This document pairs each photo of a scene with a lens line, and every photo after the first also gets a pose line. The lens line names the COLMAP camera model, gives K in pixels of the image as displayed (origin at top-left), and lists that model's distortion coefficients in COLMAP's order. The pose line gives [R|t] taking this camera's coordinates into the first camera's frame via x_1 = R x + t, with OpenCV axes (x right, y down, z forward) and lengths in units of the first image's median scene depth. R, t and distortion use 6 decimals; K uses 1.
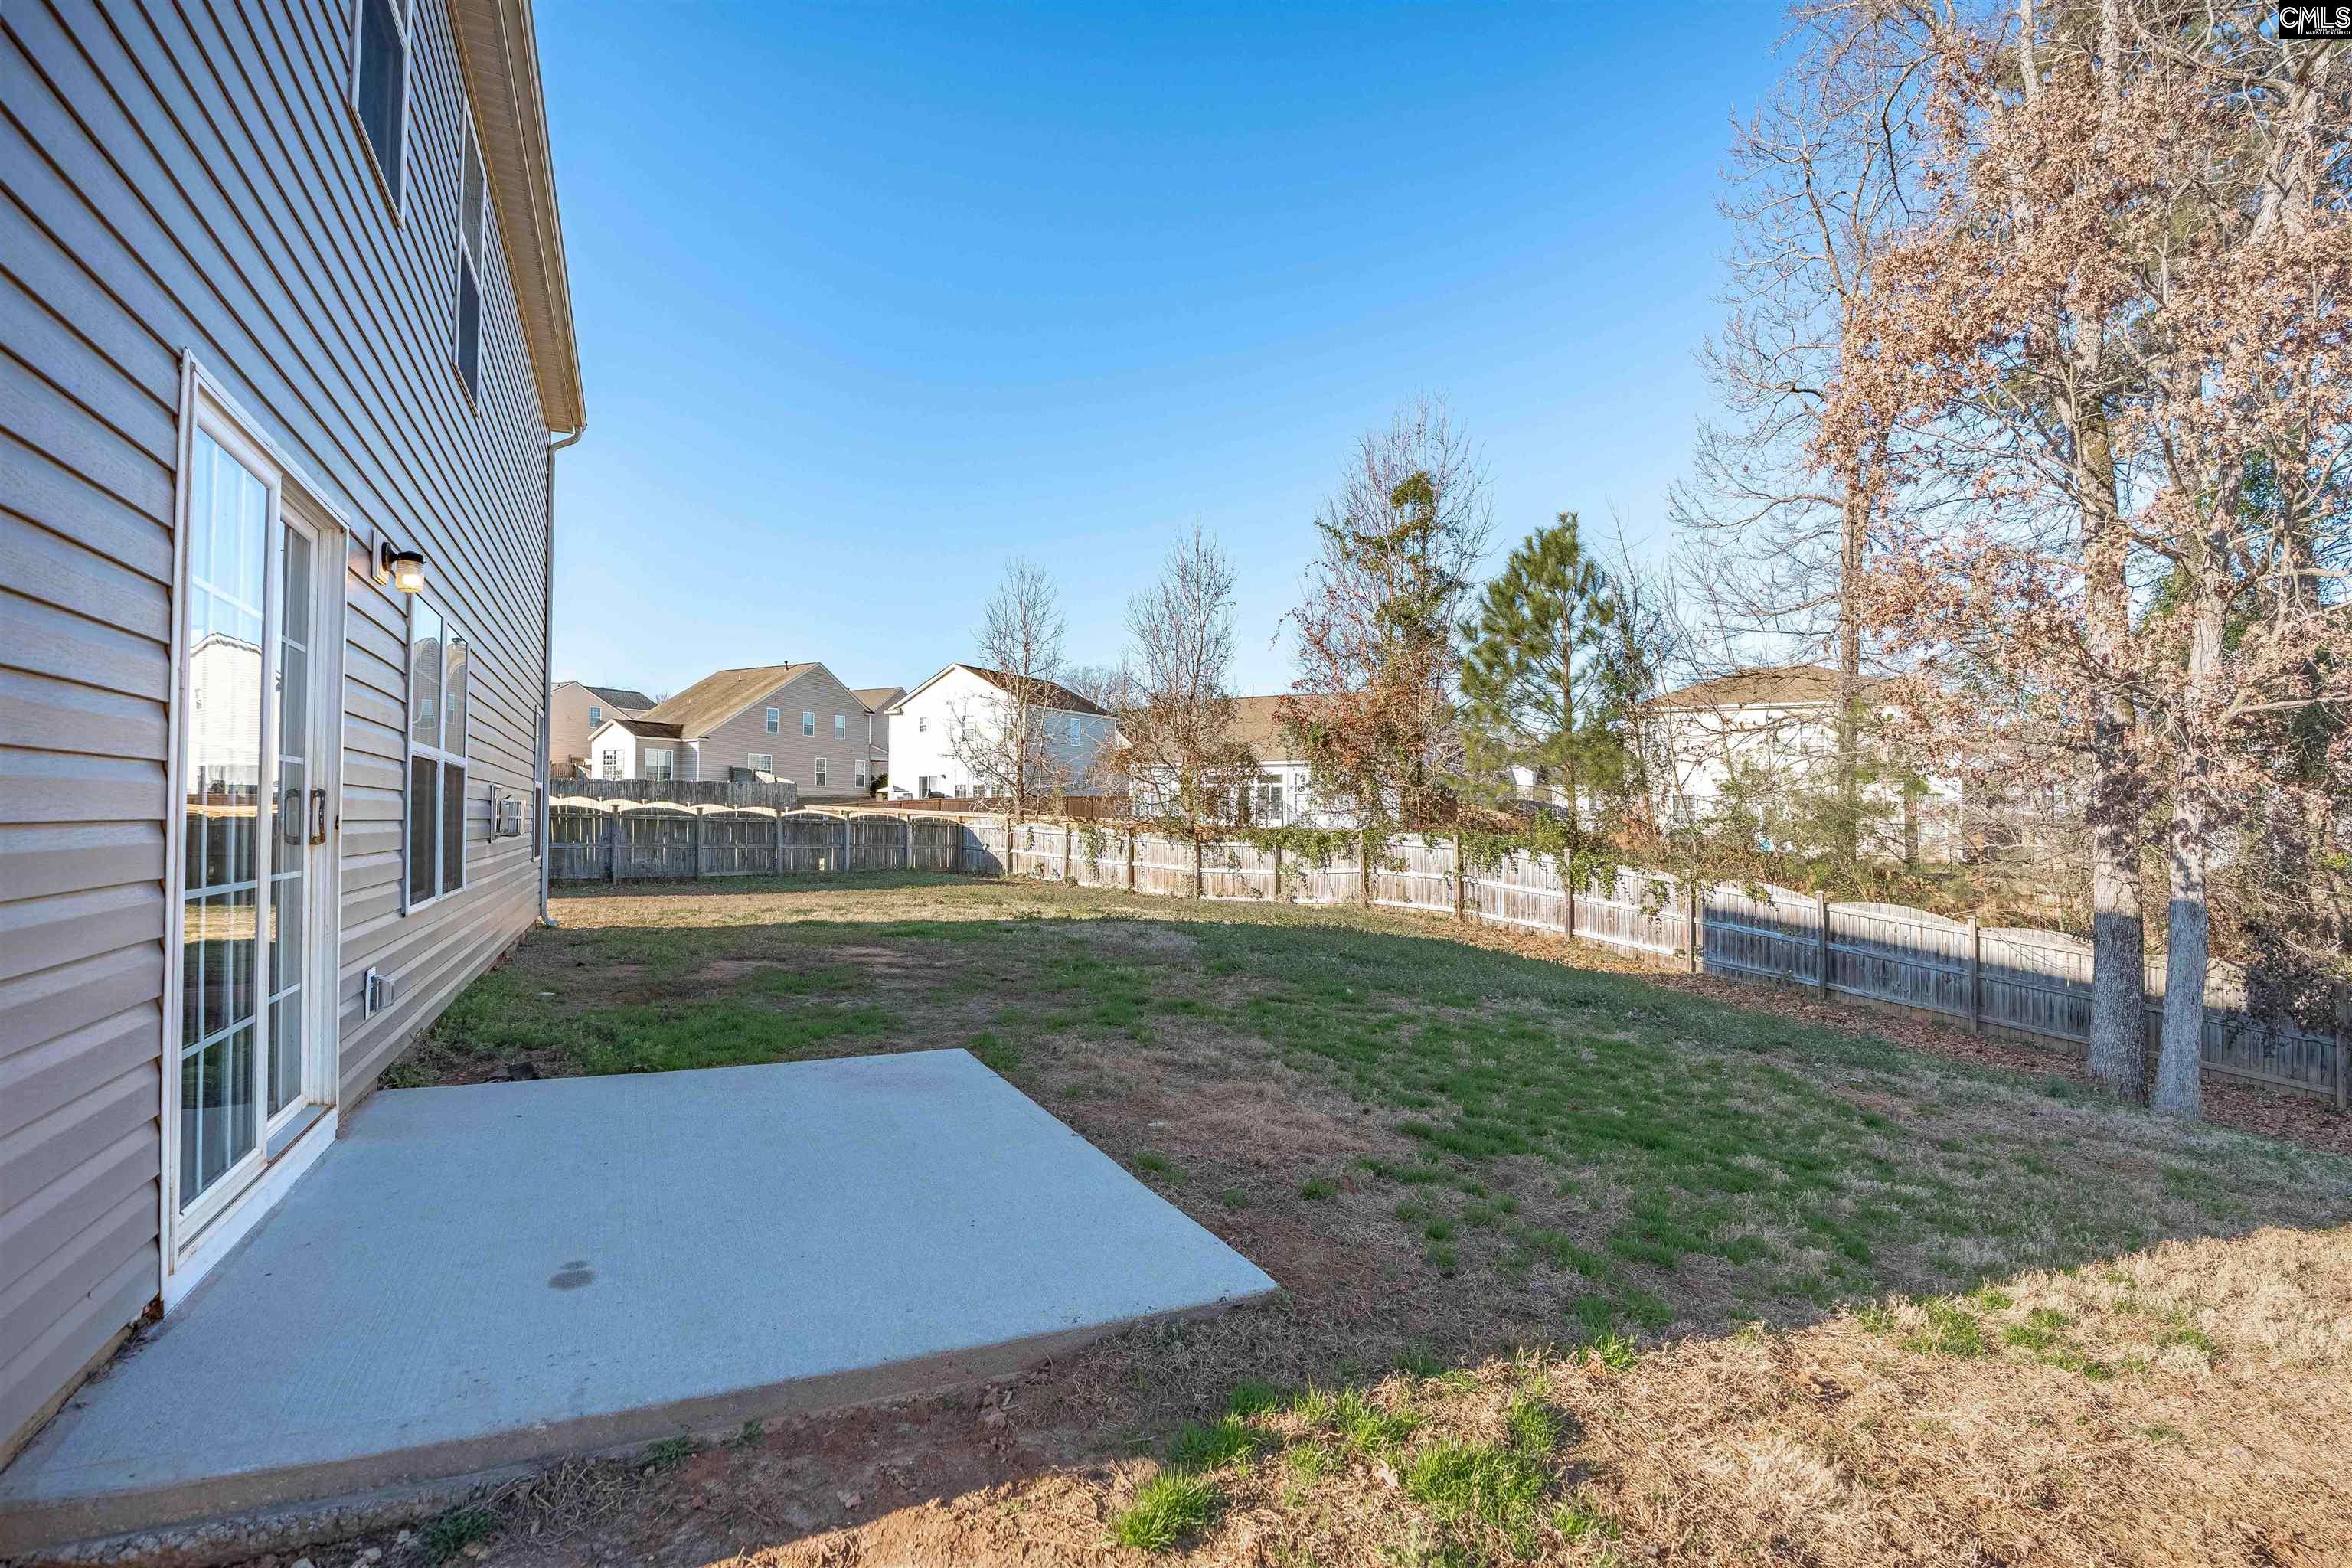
lens RADIAL K [[1138.7, 0, 1173.0], [0, 1138.7, 791.5], [0, 0, 1]] dist [-0.029696, 0.006463]
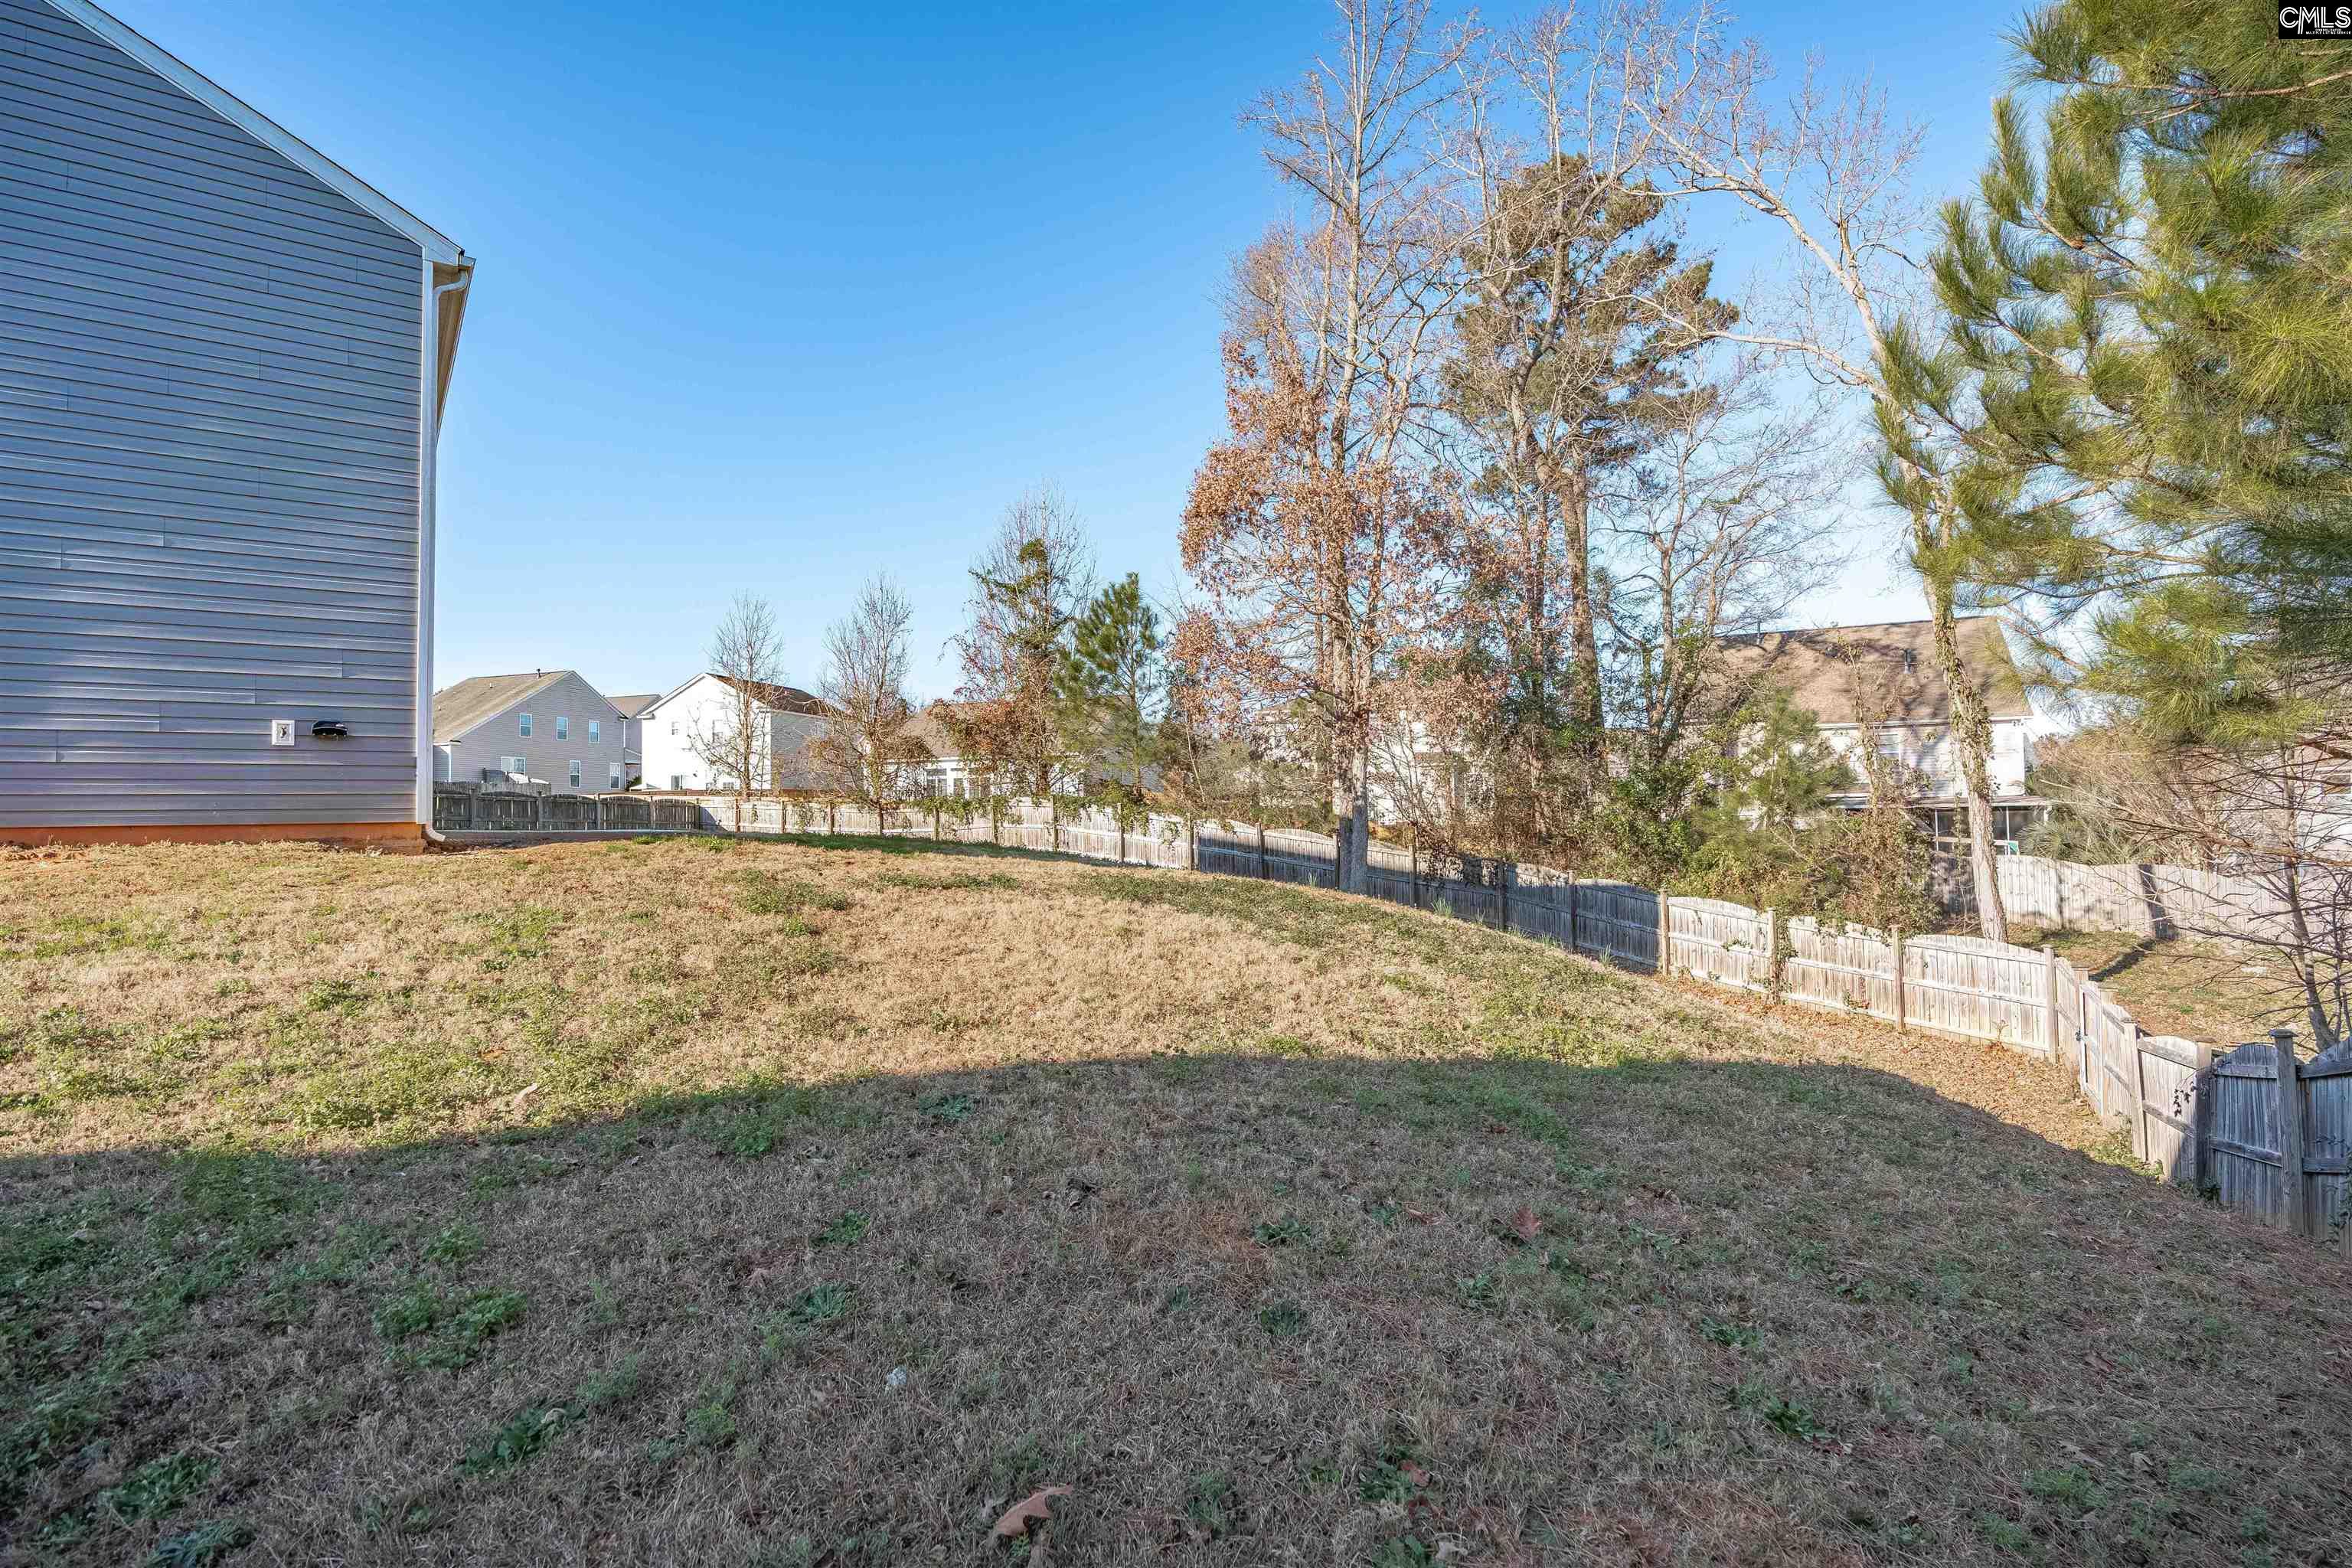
lens RADIAL K [[1138.7, 0, 1181.0], [0, 1138.7, 792.1], [0, 0, 1]] dist [-0.029696, 0.006463]
pose [[0.981469, -0.014469, 0.191073, 0.115073], [0.015632, 0.999867, -0.004579, 0.035683], [-0.190981, 0.007481, 0.981565, -0.377007]]
